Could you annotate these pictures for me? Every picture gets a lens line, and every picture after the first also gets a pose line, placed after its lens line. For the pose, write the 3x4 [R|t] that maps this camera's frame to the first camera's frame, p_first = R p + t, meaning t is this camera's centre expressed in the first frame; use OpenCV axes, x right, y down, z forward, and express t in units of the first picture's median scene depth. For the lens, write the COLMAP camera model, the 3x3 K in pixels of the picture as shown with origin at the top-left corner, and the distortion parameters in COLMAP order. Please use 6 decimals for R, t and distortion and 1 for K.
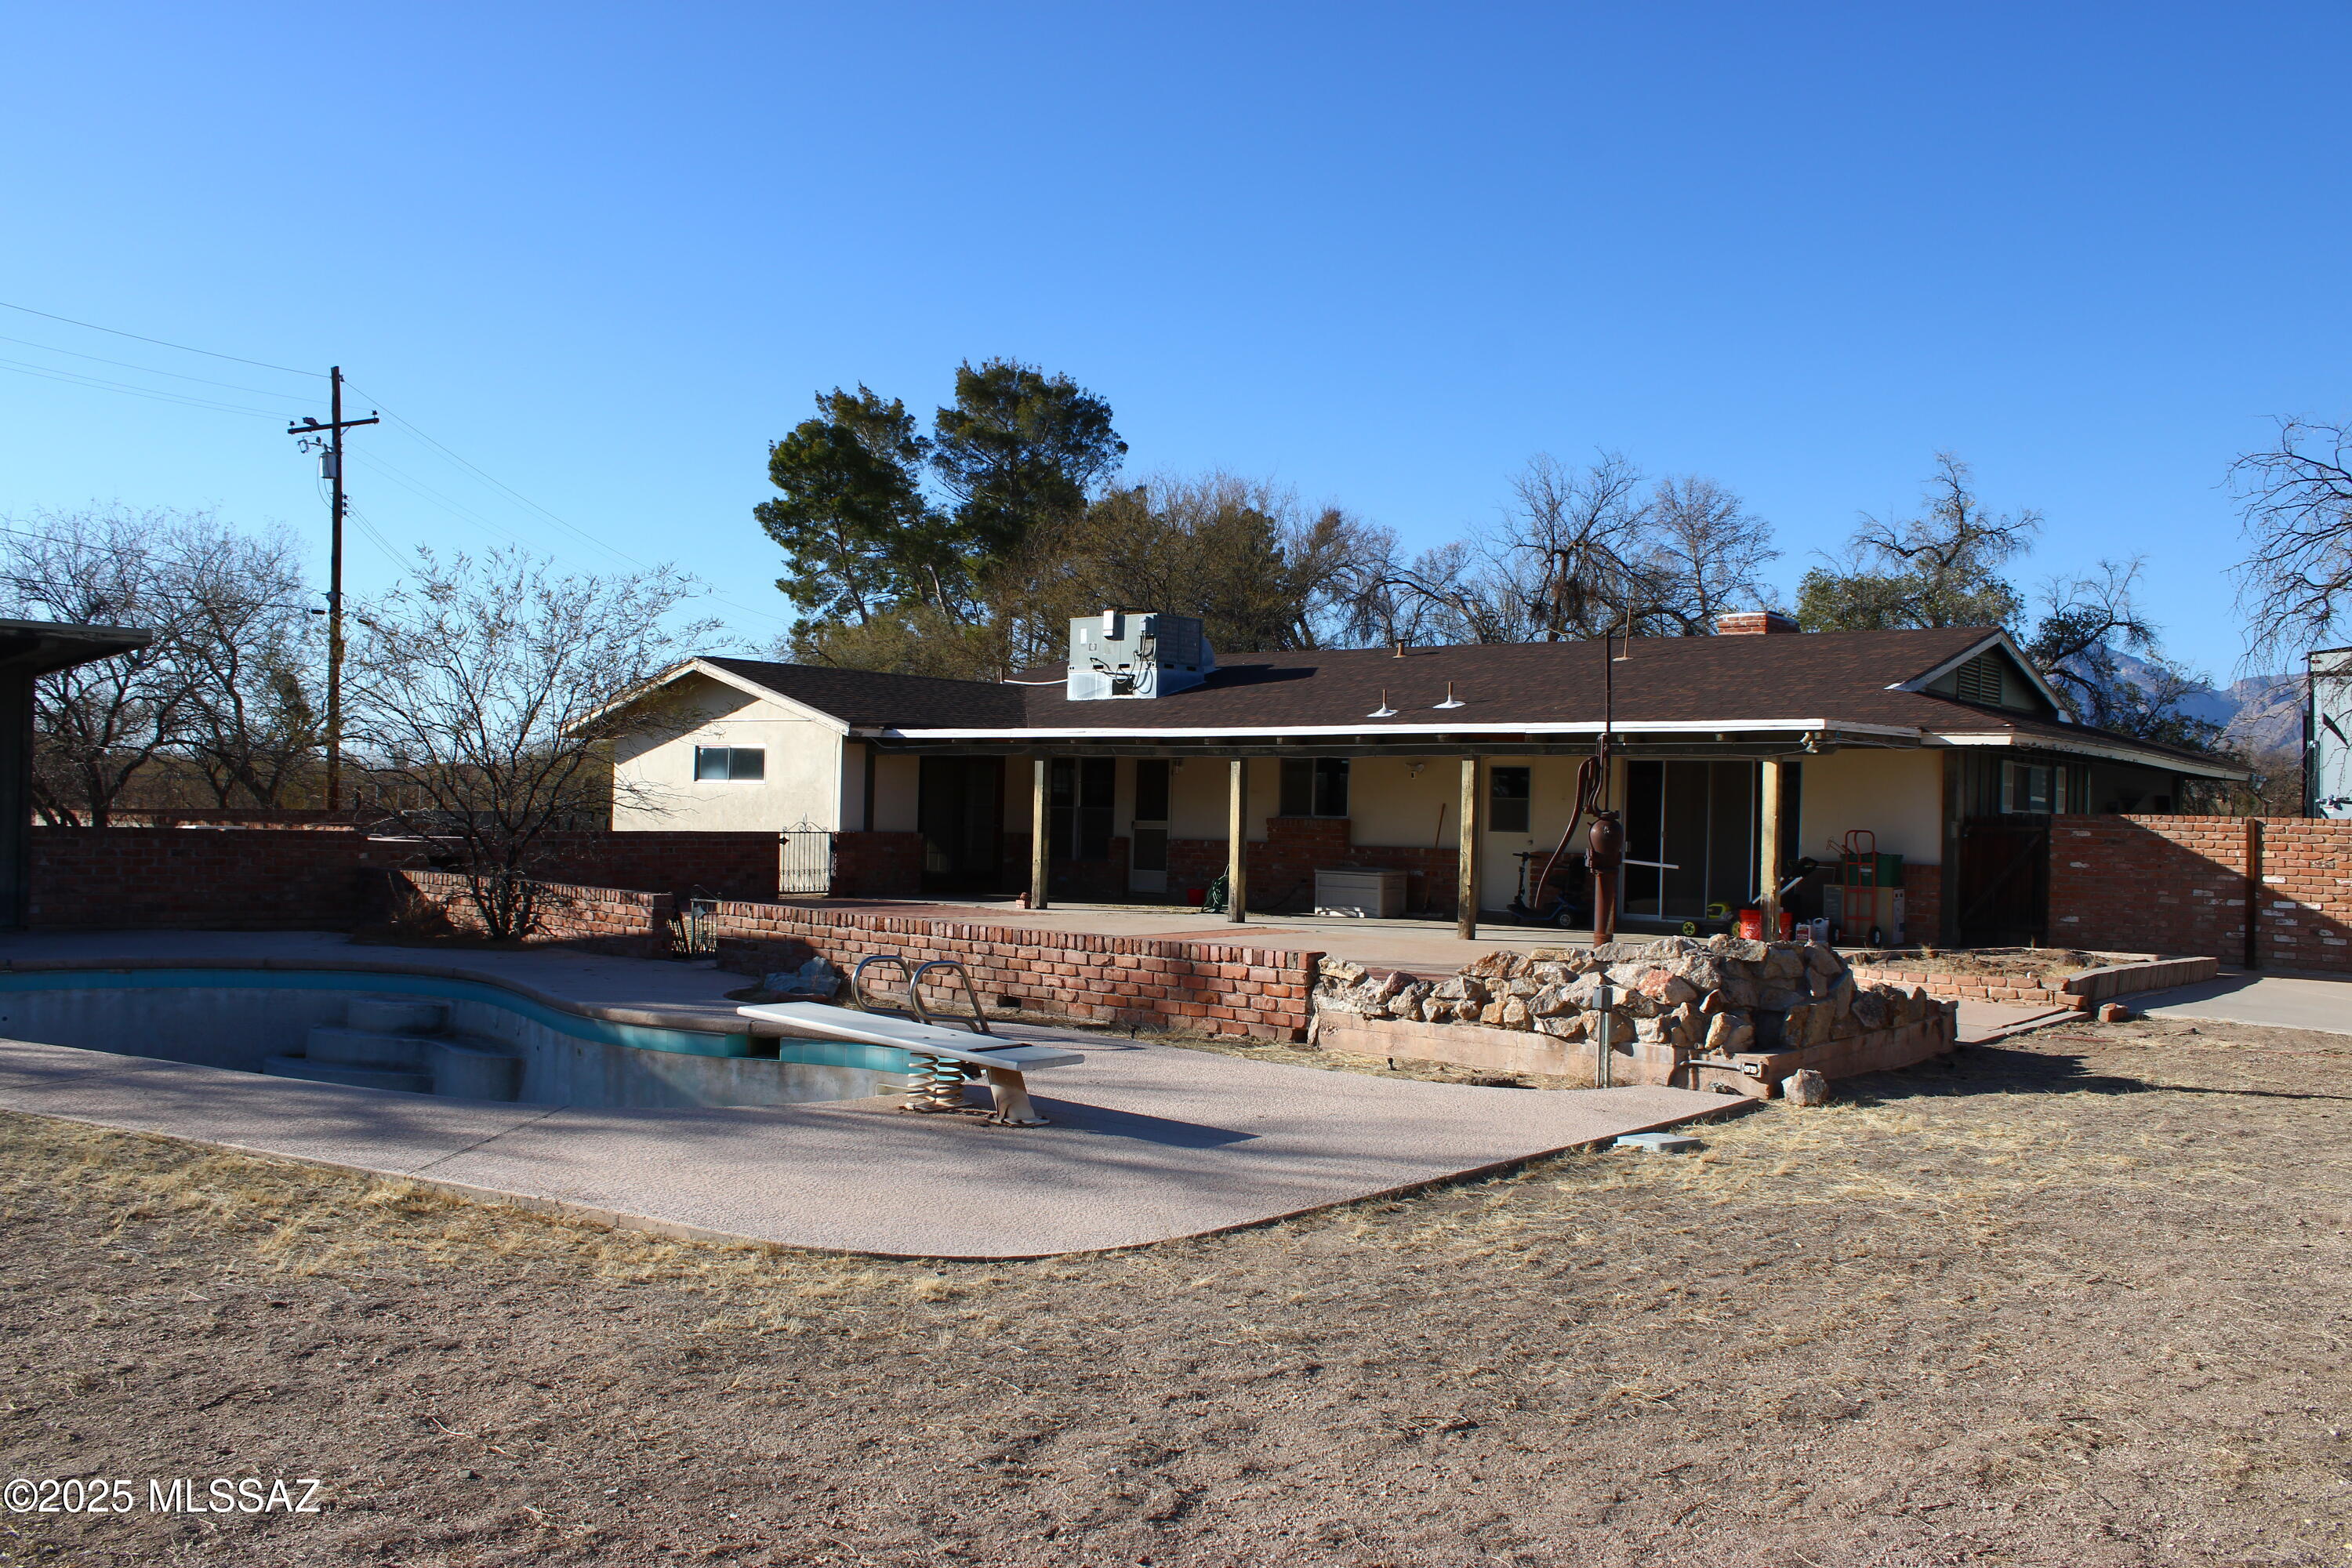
lens RADIAL K [[1992.3, 0, 1176.0], [0, 1992.3, 784.0], [0, 0, 1]] dist [-0.160400, 0.153301]
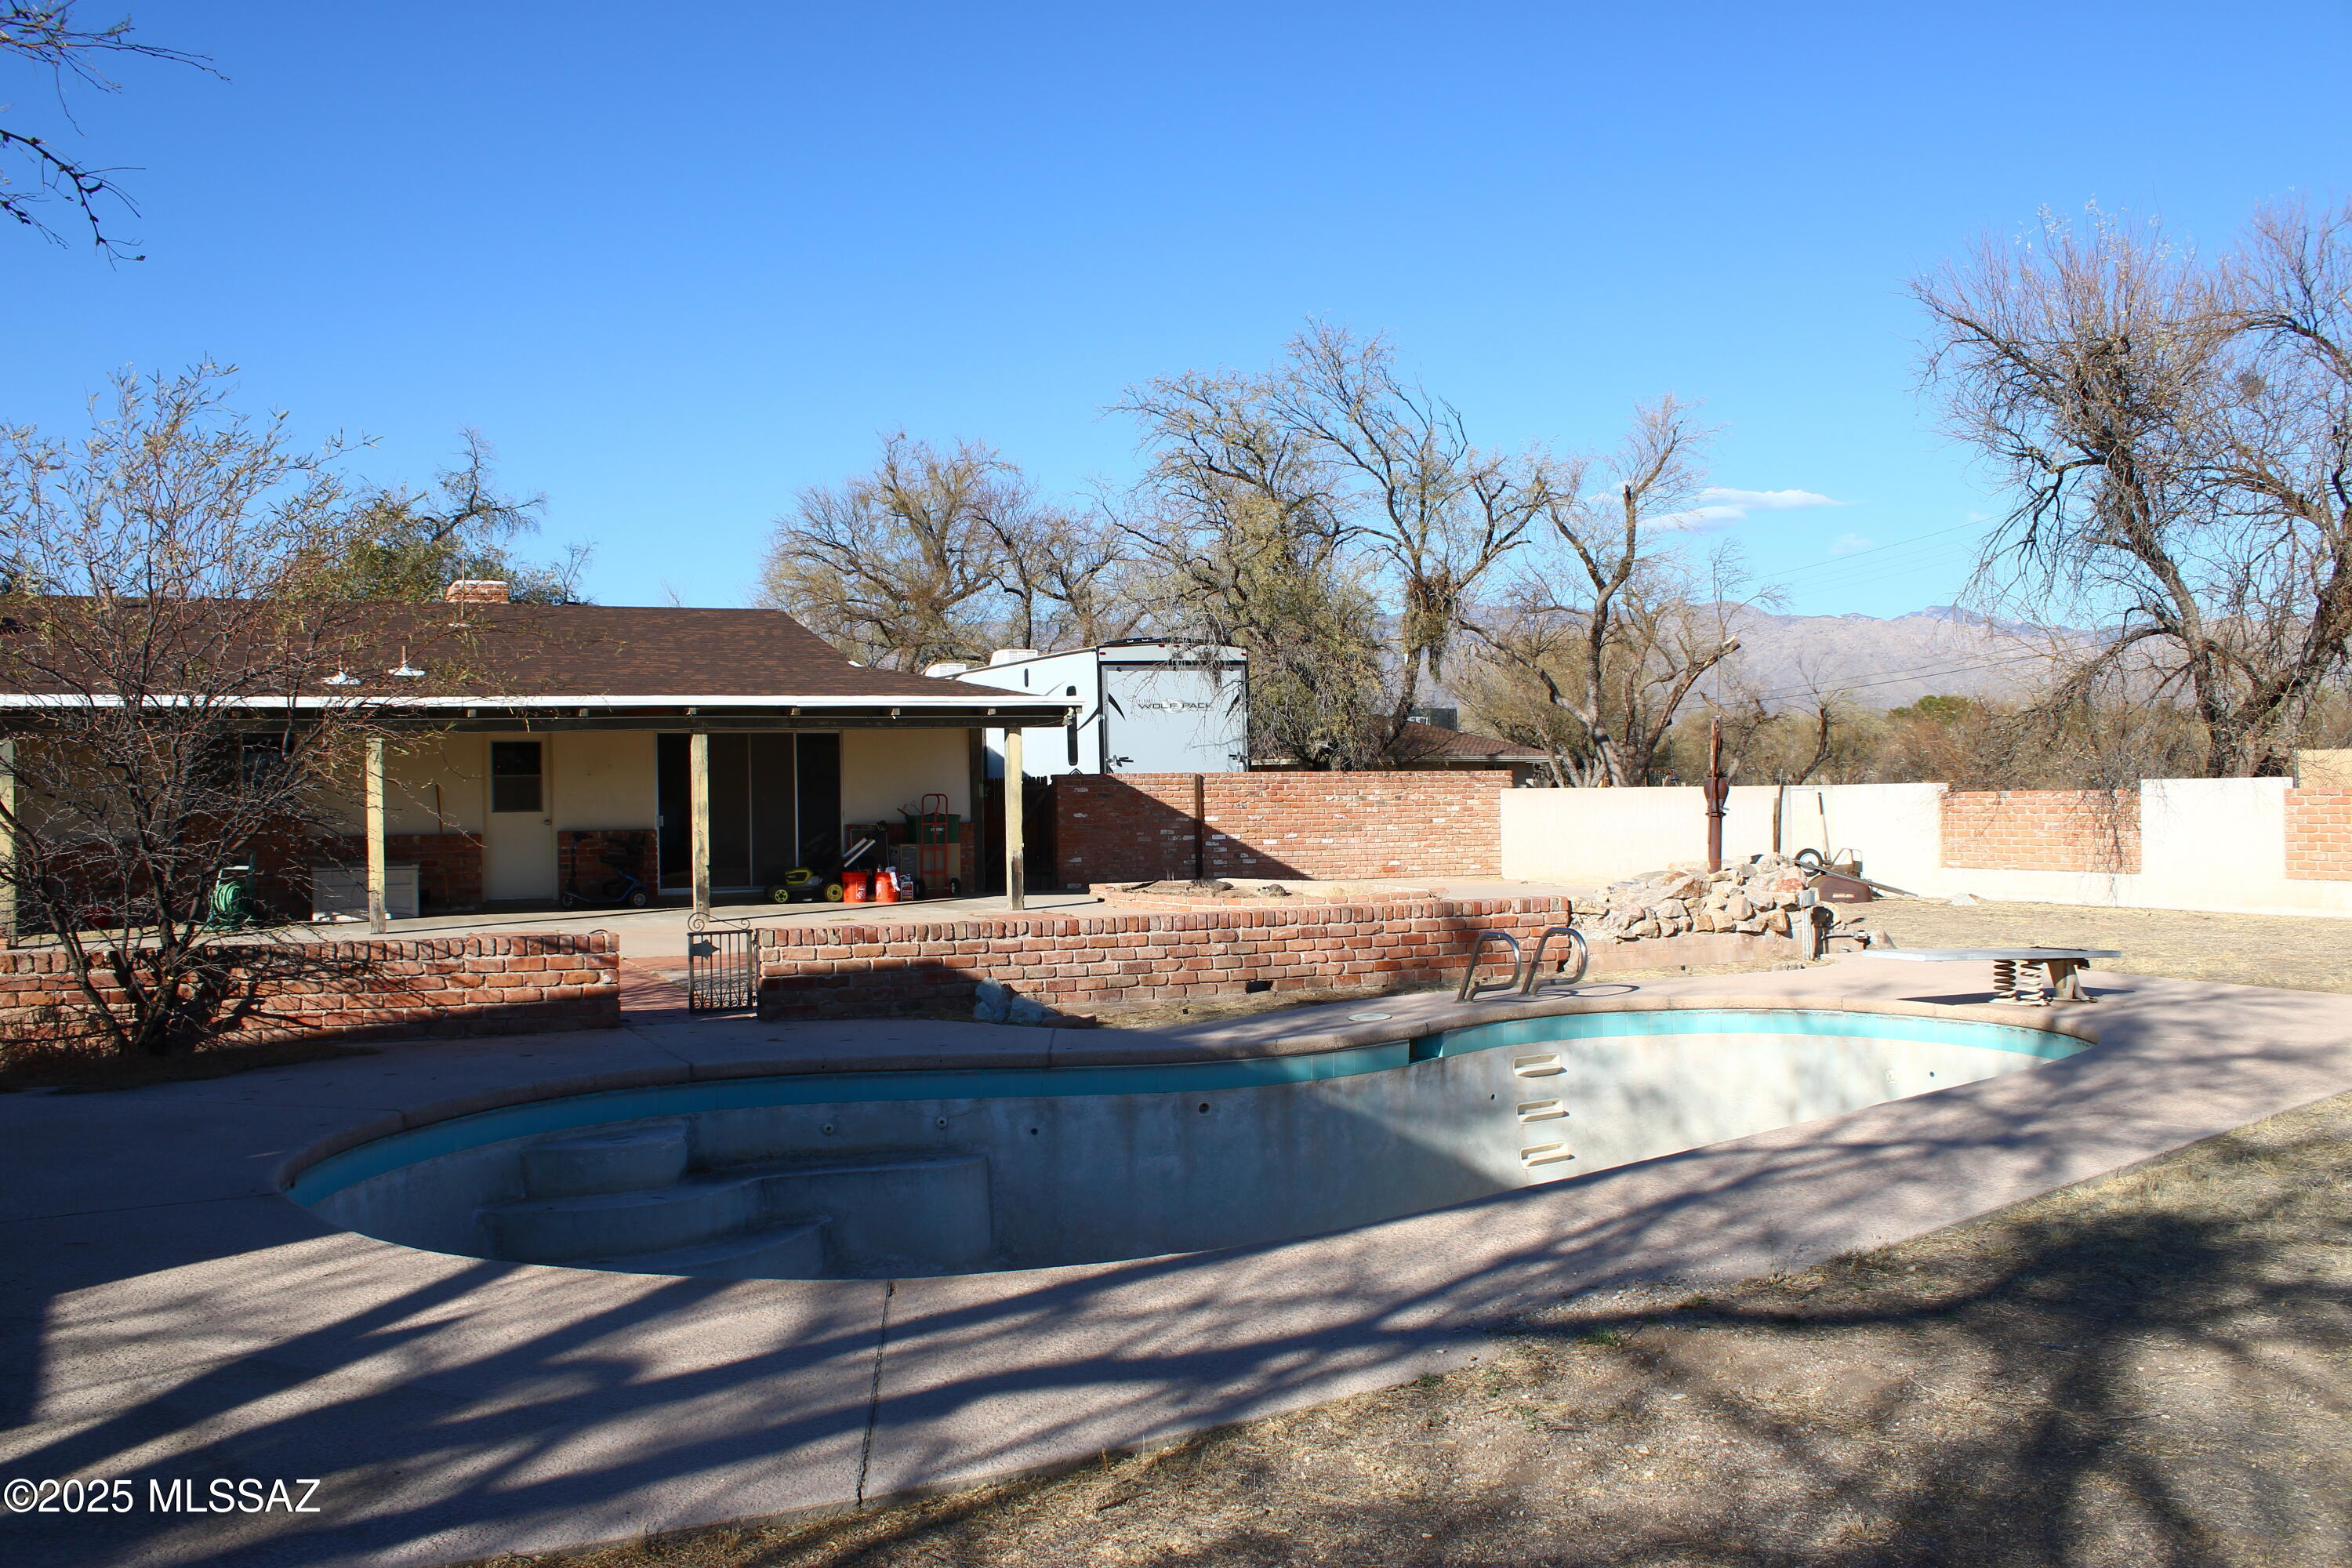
lens RADIAL K [[1992.3, 0, 1176.0], [0, 1992.3, 784.0], [0, 0, 1]] dist [-0.160400, 0.153301]
pose [[0.398475, -0.030165, 0.916683, -0.692360], [0.013029, 0.999544, 0.027228, -0.012339], [-0.917087, 0.001094, 0.398687, 0.451622]]
